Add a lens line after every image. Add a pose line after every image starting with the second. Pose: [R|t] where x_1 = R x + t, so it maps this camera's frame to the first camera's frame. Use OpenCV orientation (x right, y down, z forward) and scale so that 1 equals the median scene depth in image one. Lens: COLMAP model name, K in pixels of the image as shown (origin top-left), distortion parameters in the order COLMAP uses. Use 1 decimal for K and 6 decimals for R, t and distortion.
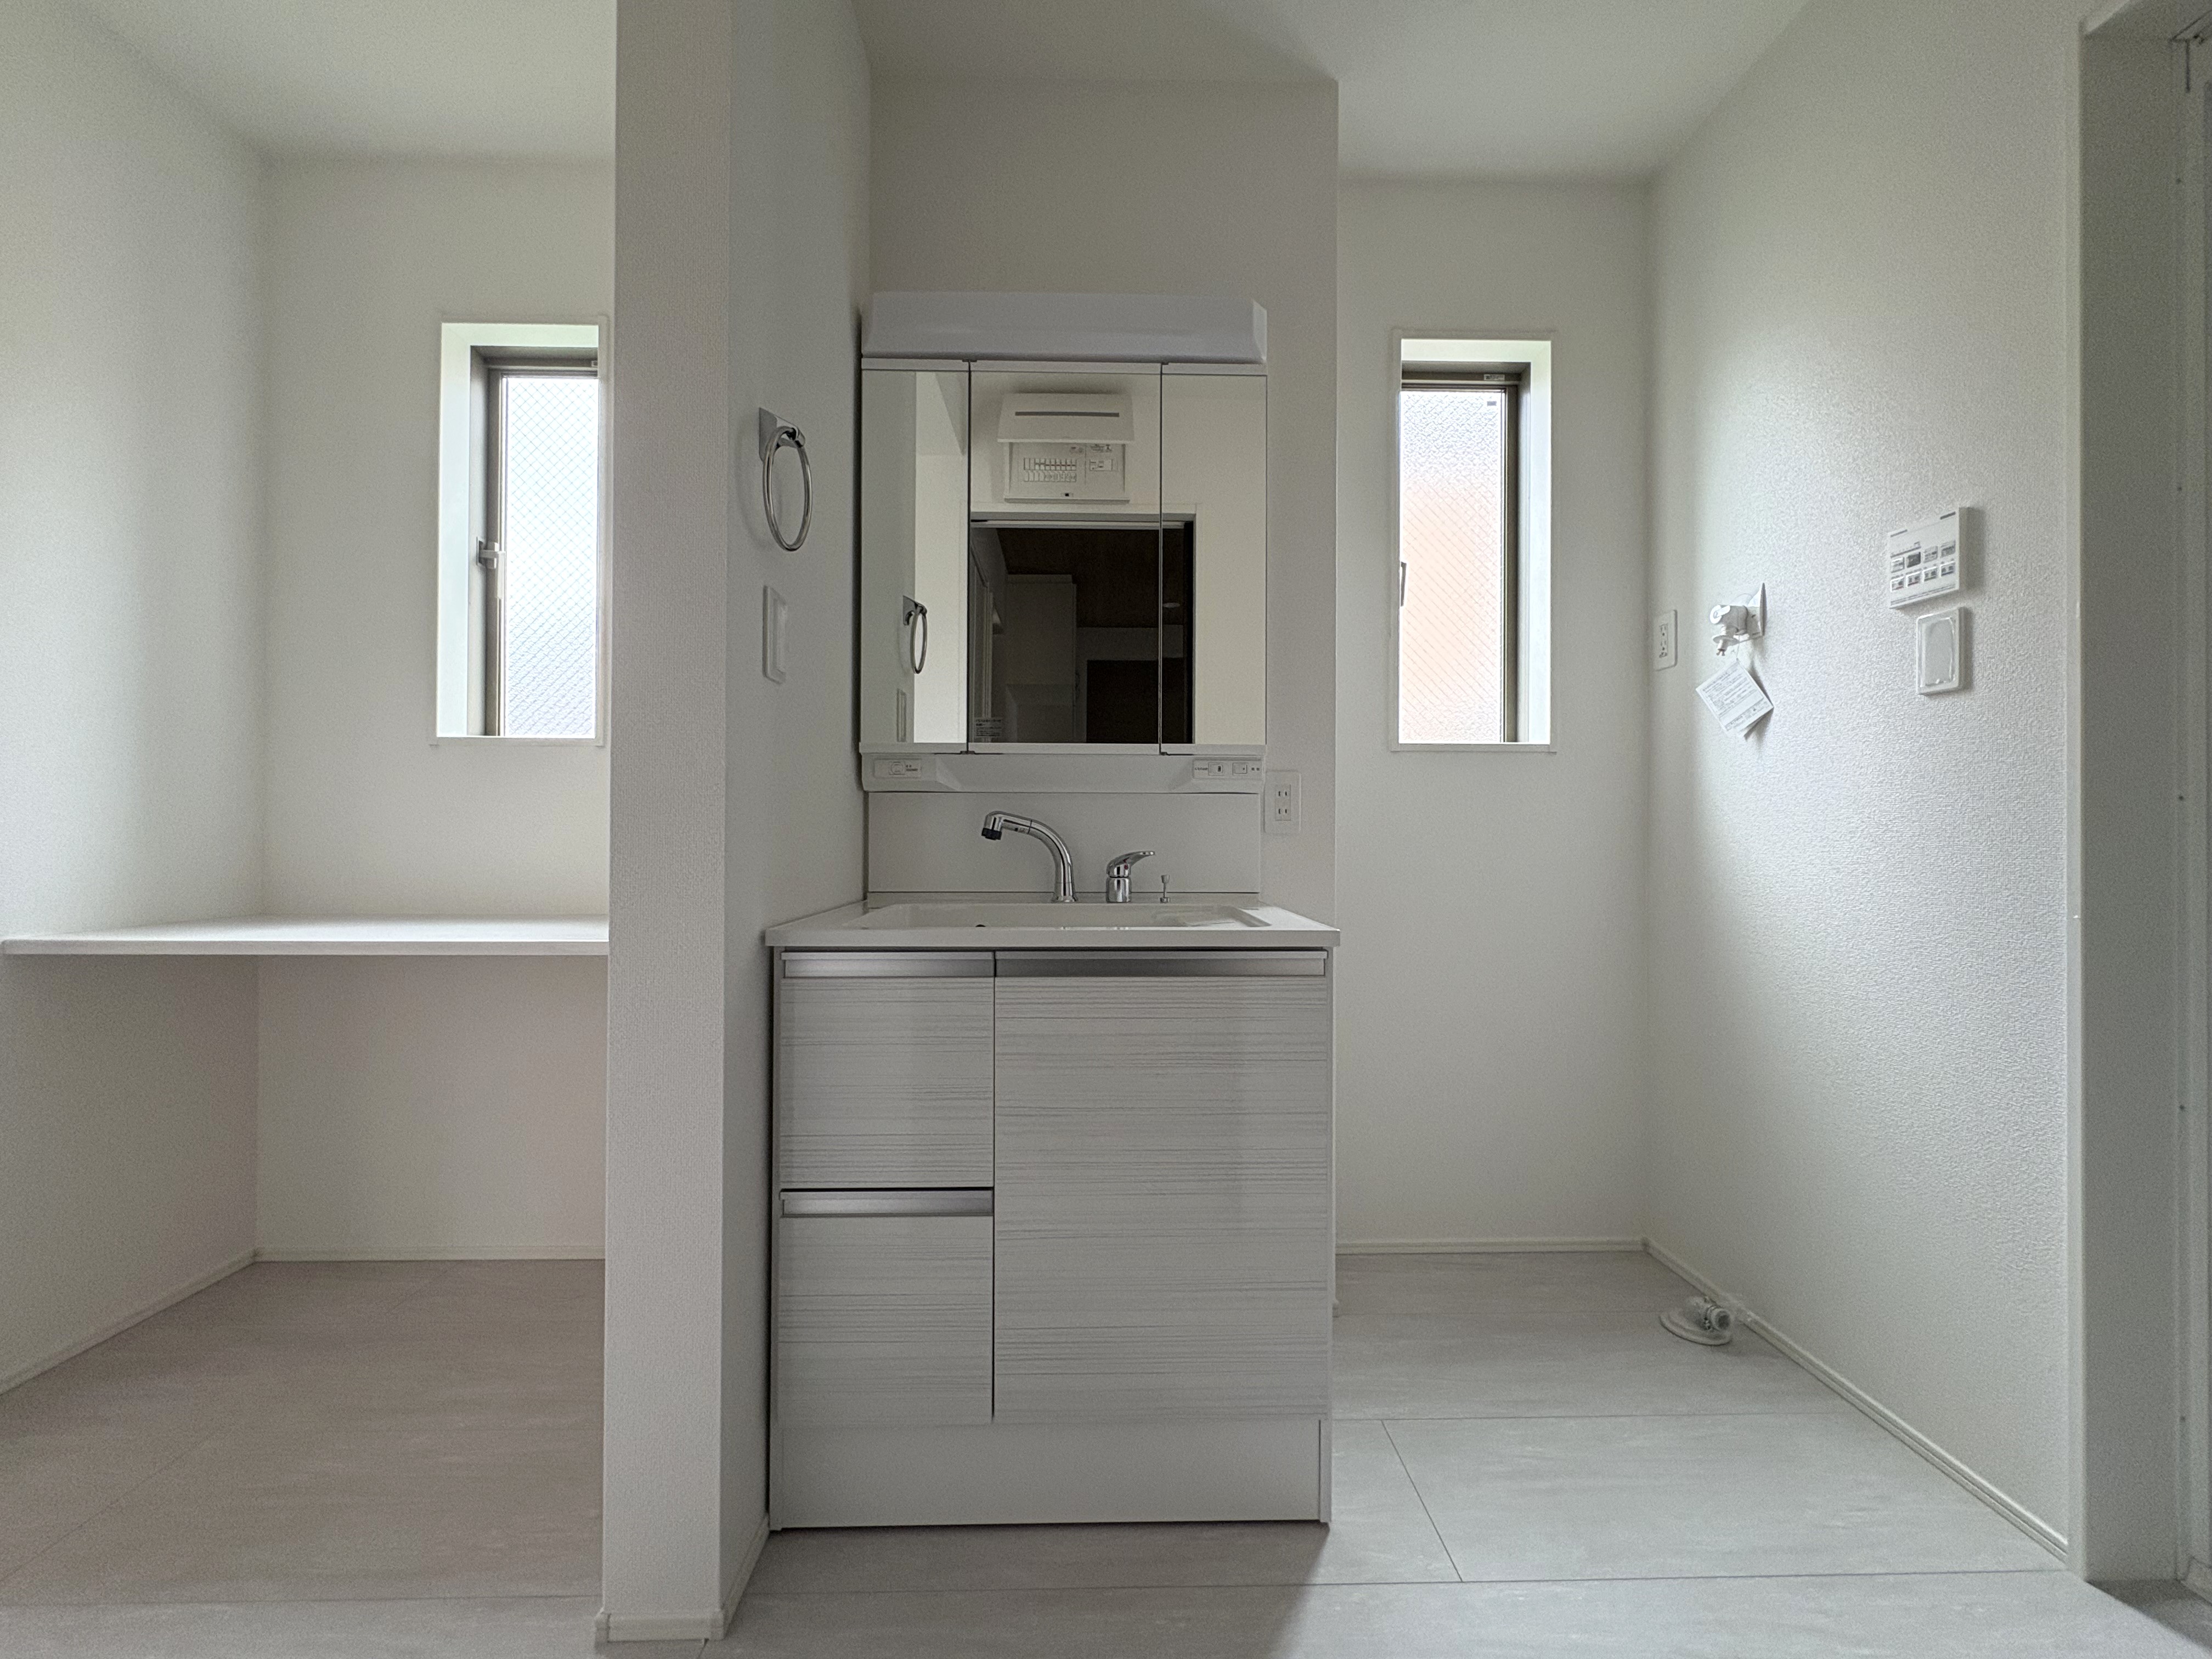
lens RADIAL K [[887.5, 0, 1106.9], [0, 887.5, 829.9], [0, 0, 1]] dist [0.001058, 0.000210]
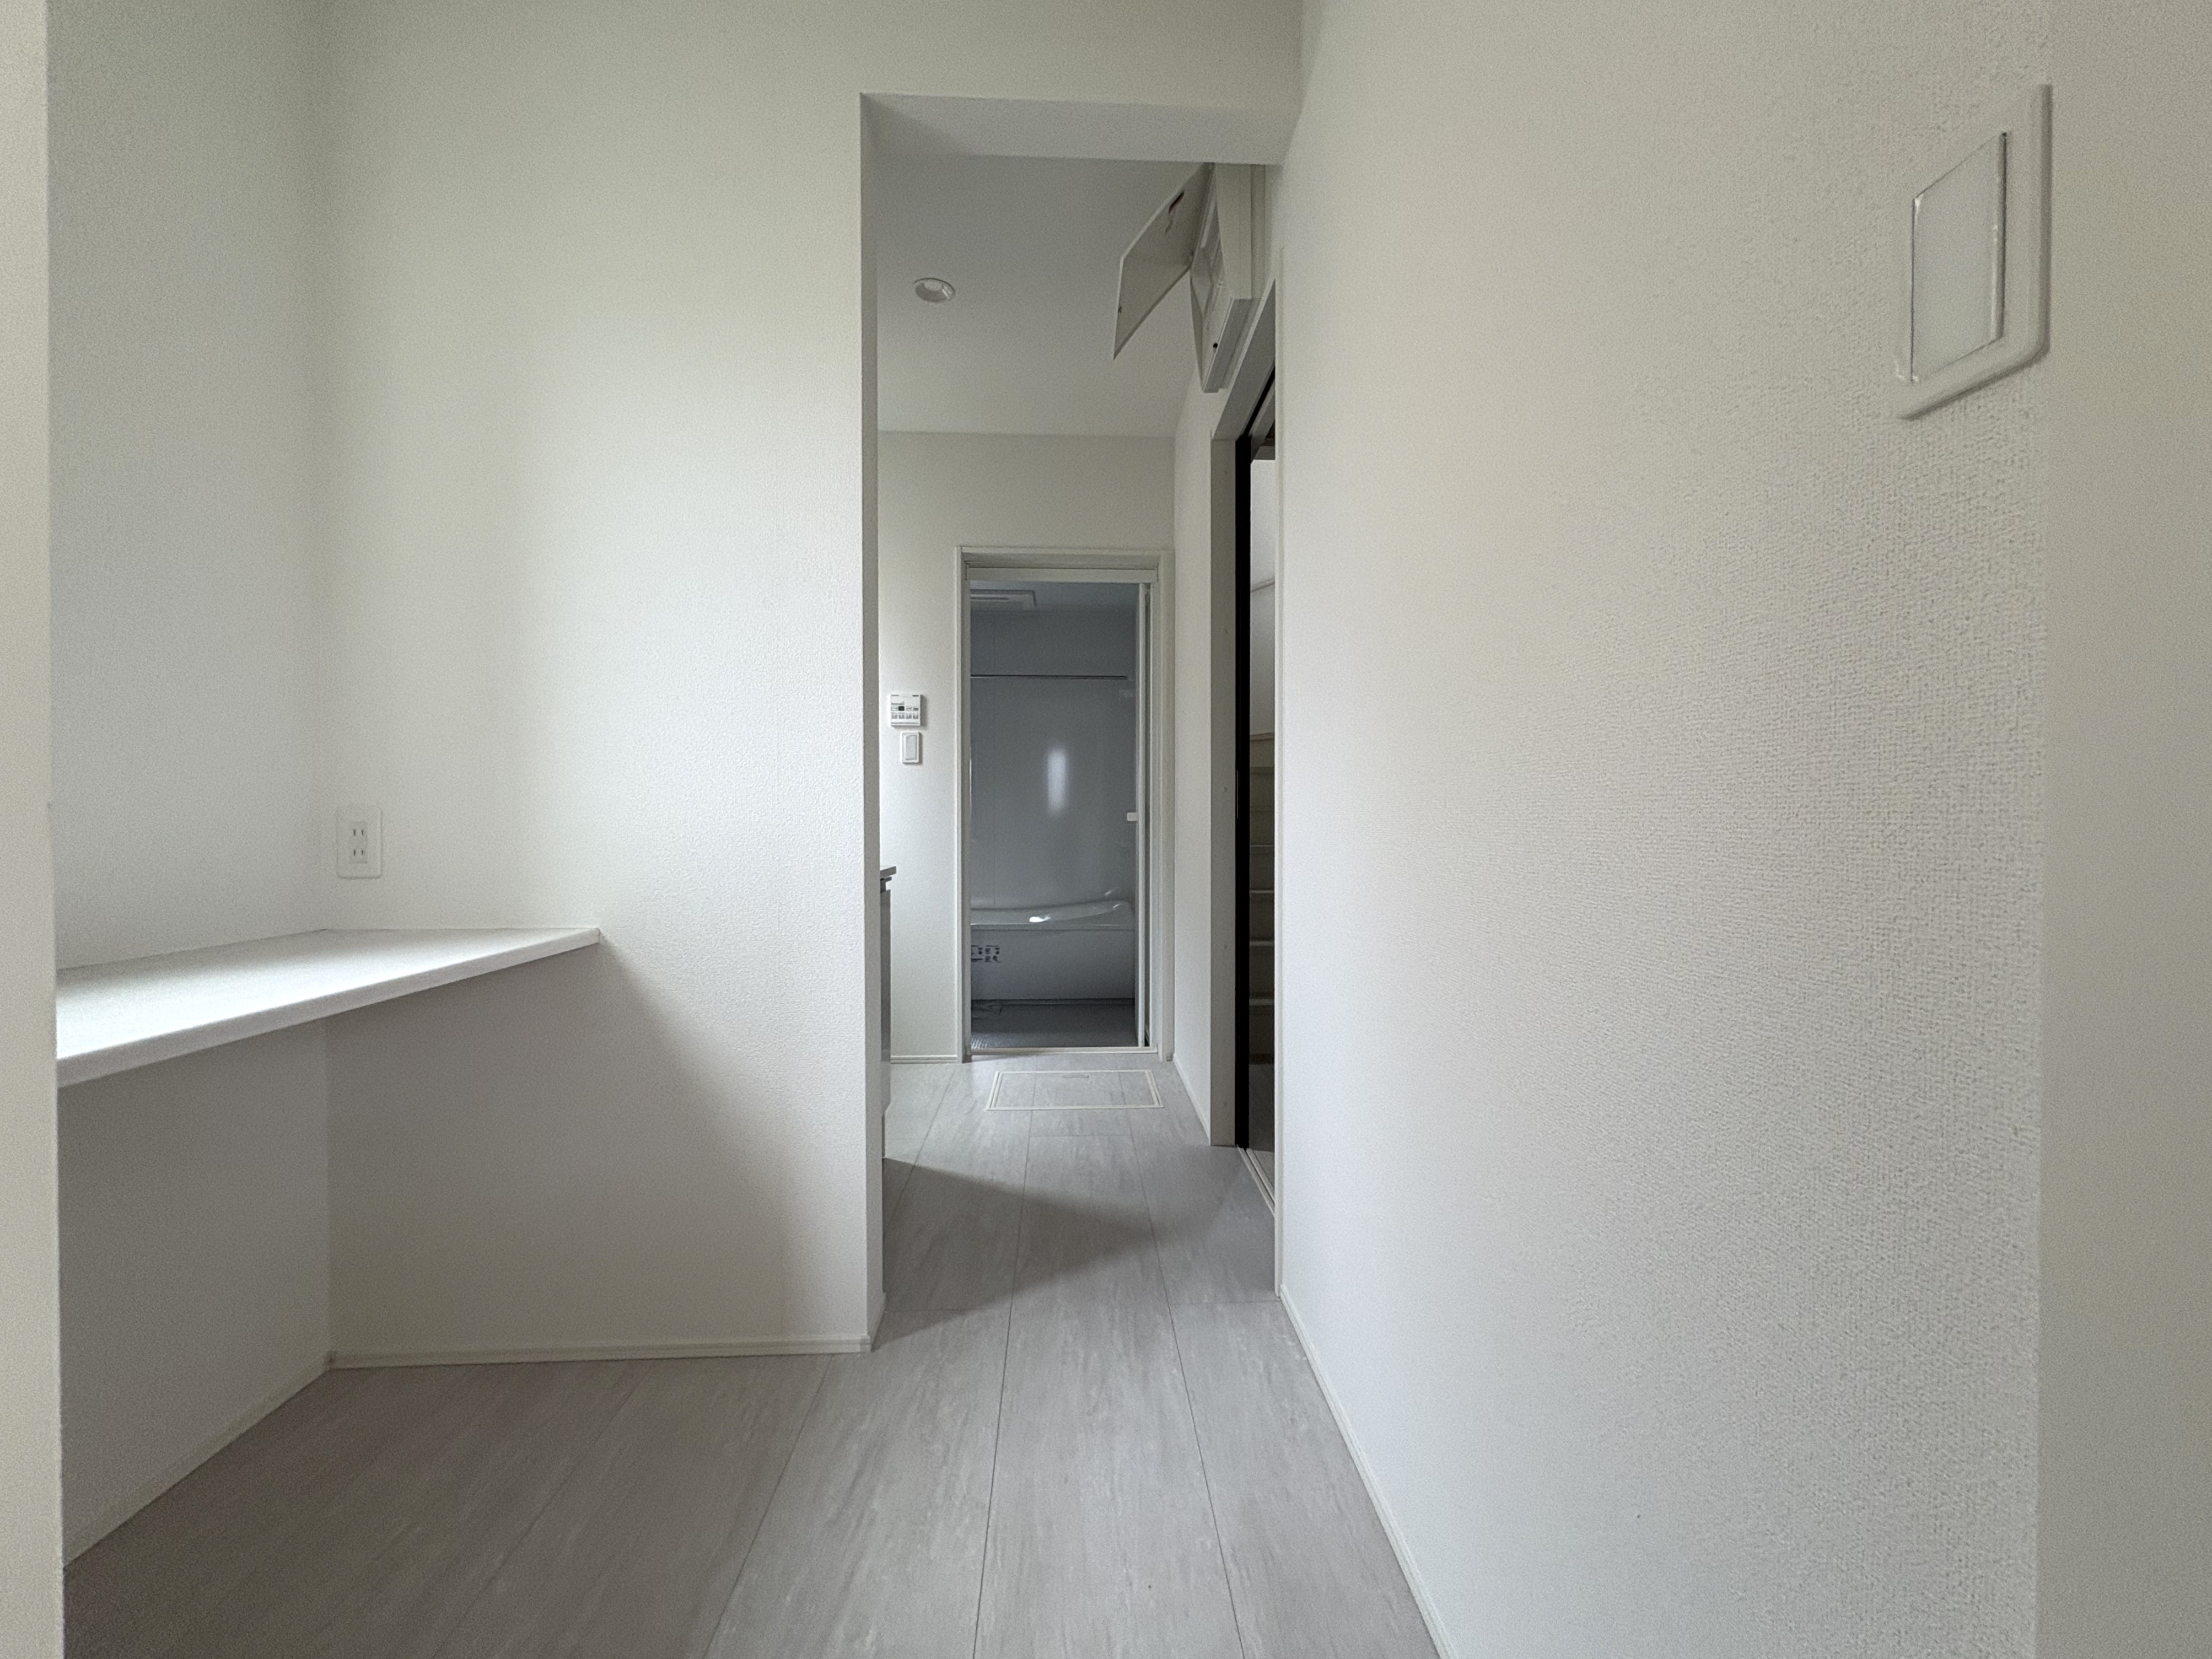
lens RADIAL K [[887.5, 0, 1106.8], [0, 887.5, 830.4], [0, 0, 1]] dist [0.001058, 0.000210]
pose [[-0.029408, -0.010135, 0.999516, -1.677677], [-0.004327, 0.999941, 0.010012, 0.011561], [-0.999558, -0.004030, -0.029450, 0.520830]]
